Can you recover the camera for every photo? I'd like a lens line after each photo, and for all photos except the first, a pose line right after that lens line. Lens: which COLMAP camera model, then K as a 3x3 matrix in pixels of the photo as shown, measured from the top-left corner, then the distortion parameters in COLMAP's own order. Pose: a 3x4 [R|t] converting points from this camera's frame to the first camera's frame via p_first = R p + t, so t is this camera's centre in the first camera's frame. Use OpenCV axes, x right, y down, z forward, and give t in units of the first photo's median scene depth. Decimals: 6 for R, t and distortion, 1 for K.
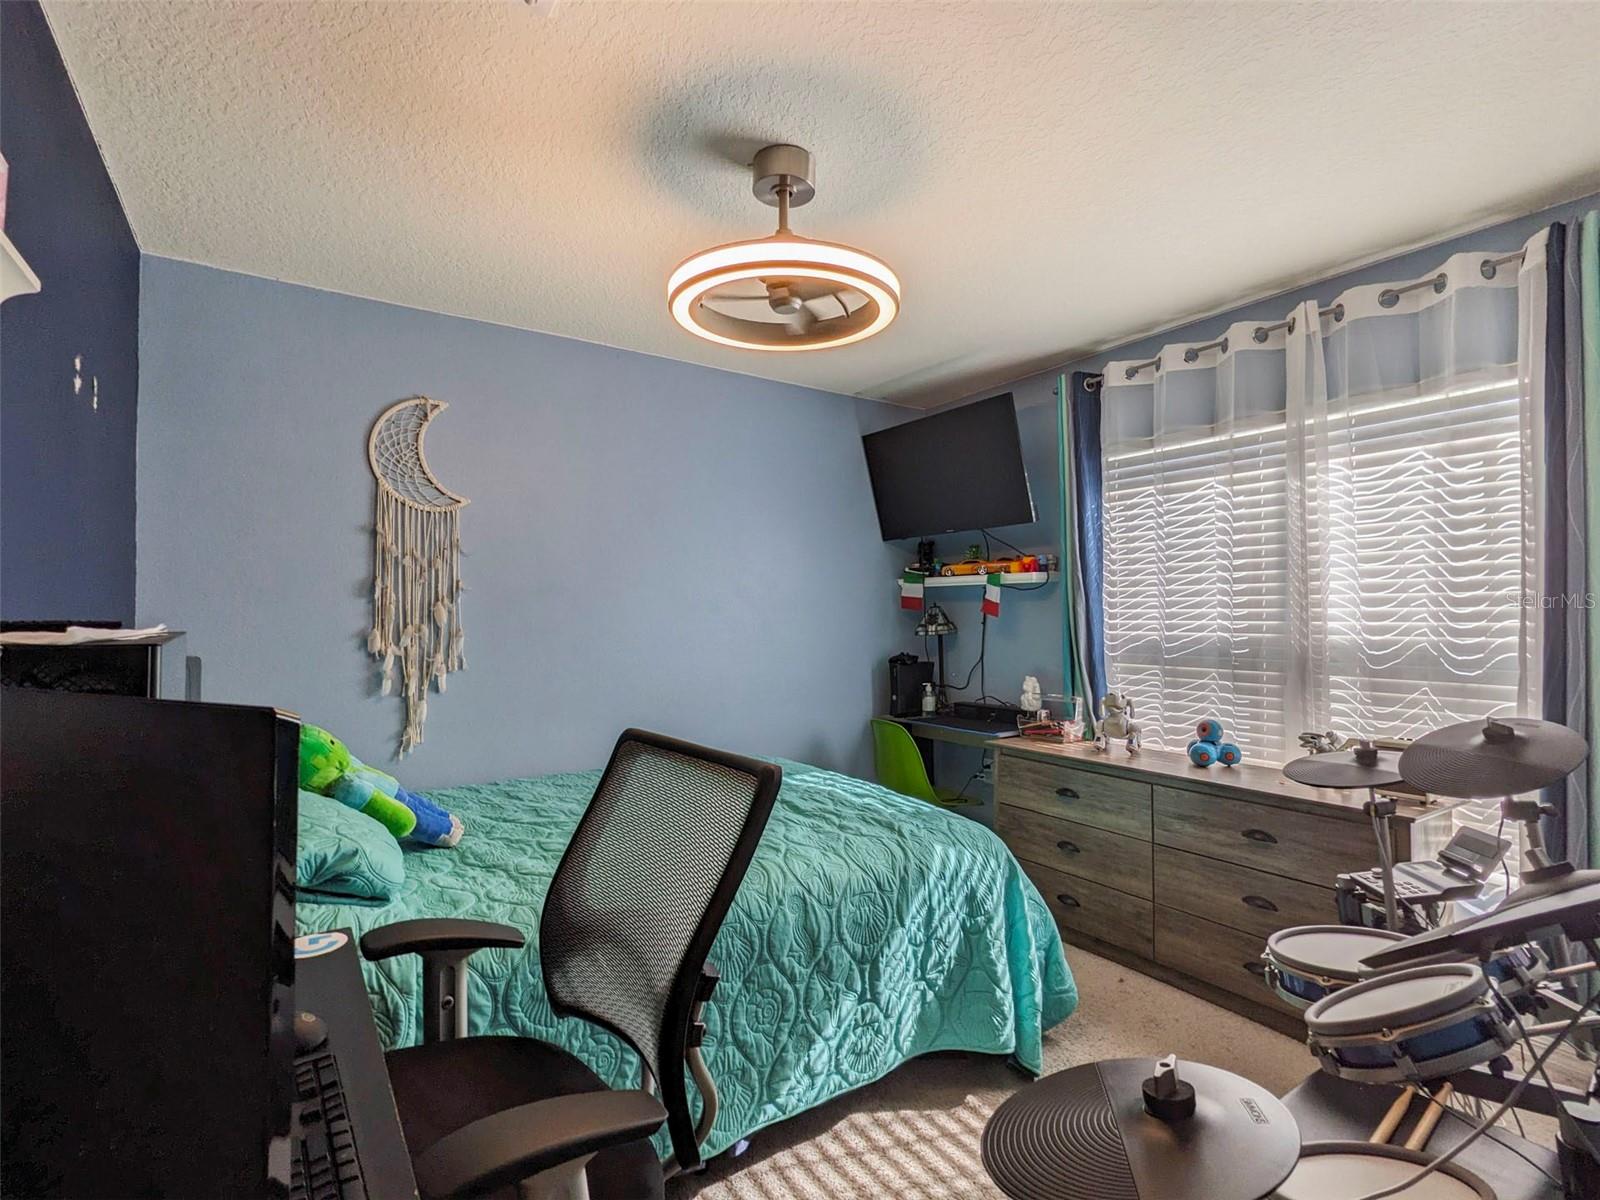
lens RADIAL K [[767.7, 0, 805.6], [0, 767.7, 600.9], [0, 0, 1]] dist [-0.002117, -0.000903]
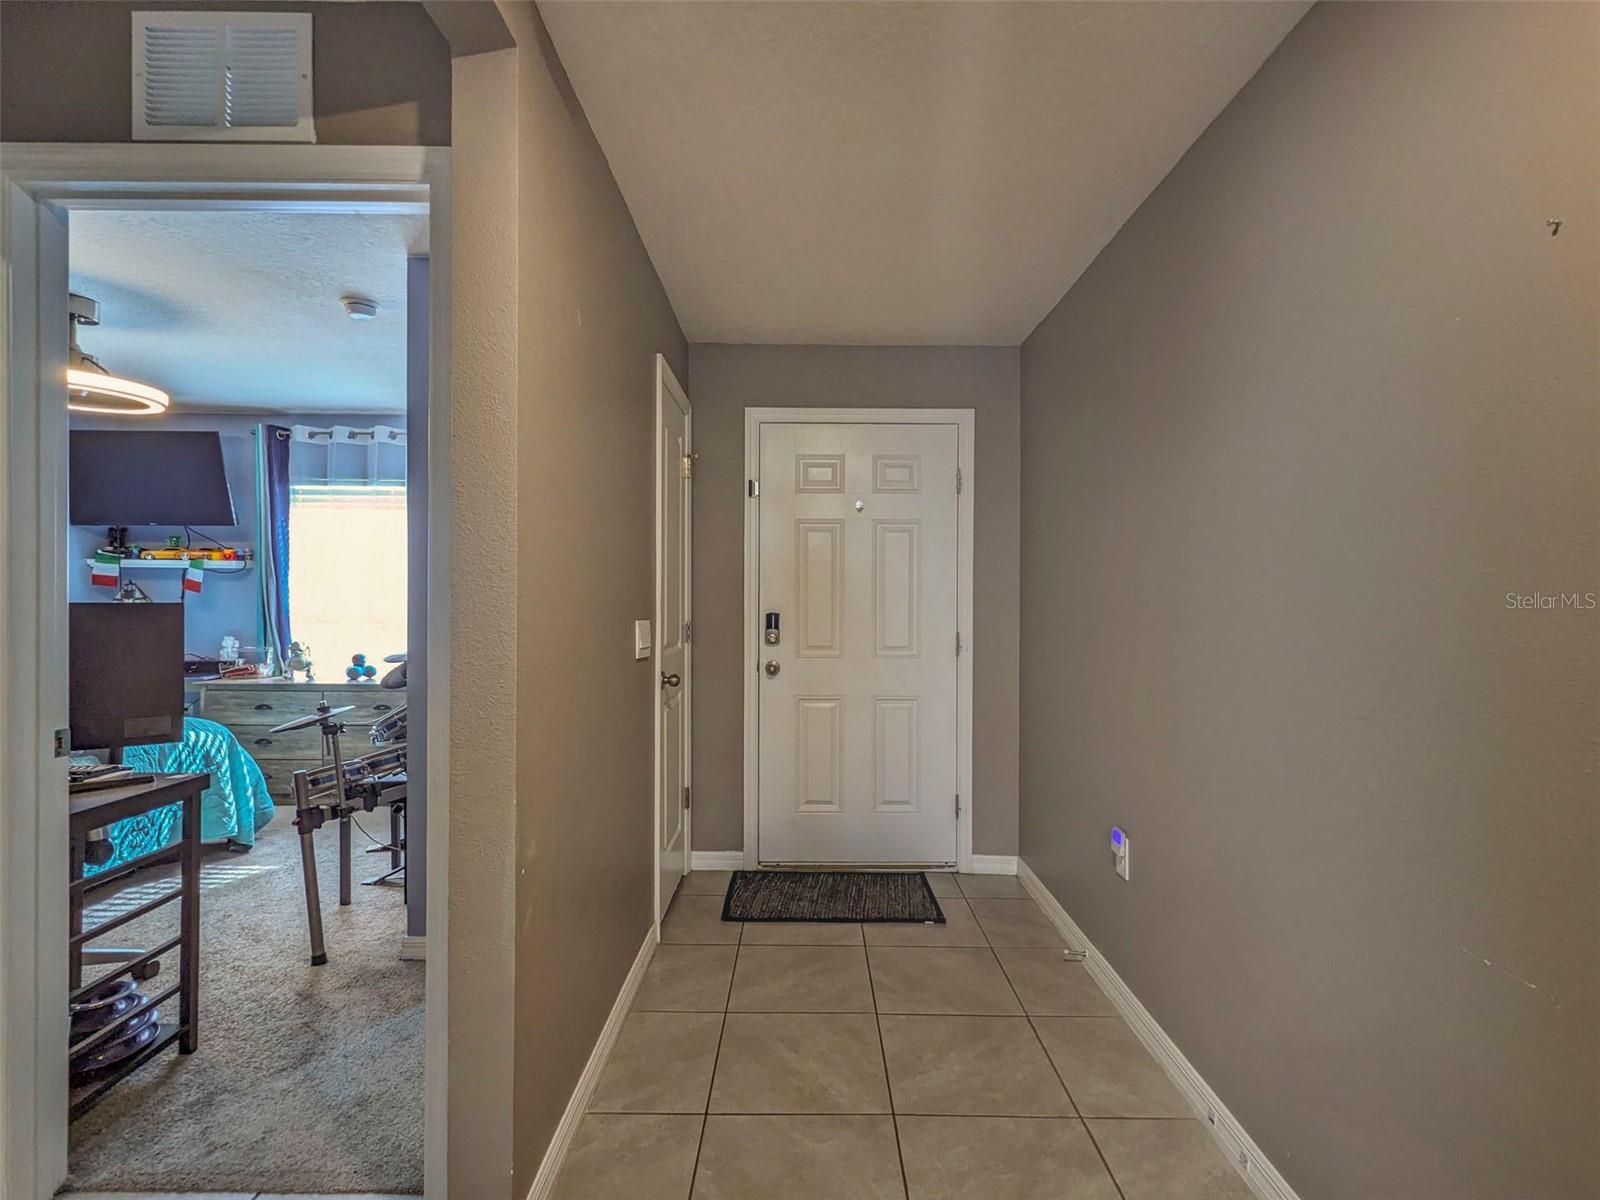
lens RADIAL K [[767.7, 0, 805.6], [0, 767.7, 600.9], [0, 0, 1]] dist [-0.002117, -0.000903]
pose [[0.558011, -0.000200, 0.829834, -0.306913], [-0.022303, 0.999635, 0.015238, -0.009678], [-0.829534, -0.027011, 0.557803, -0.706040]]
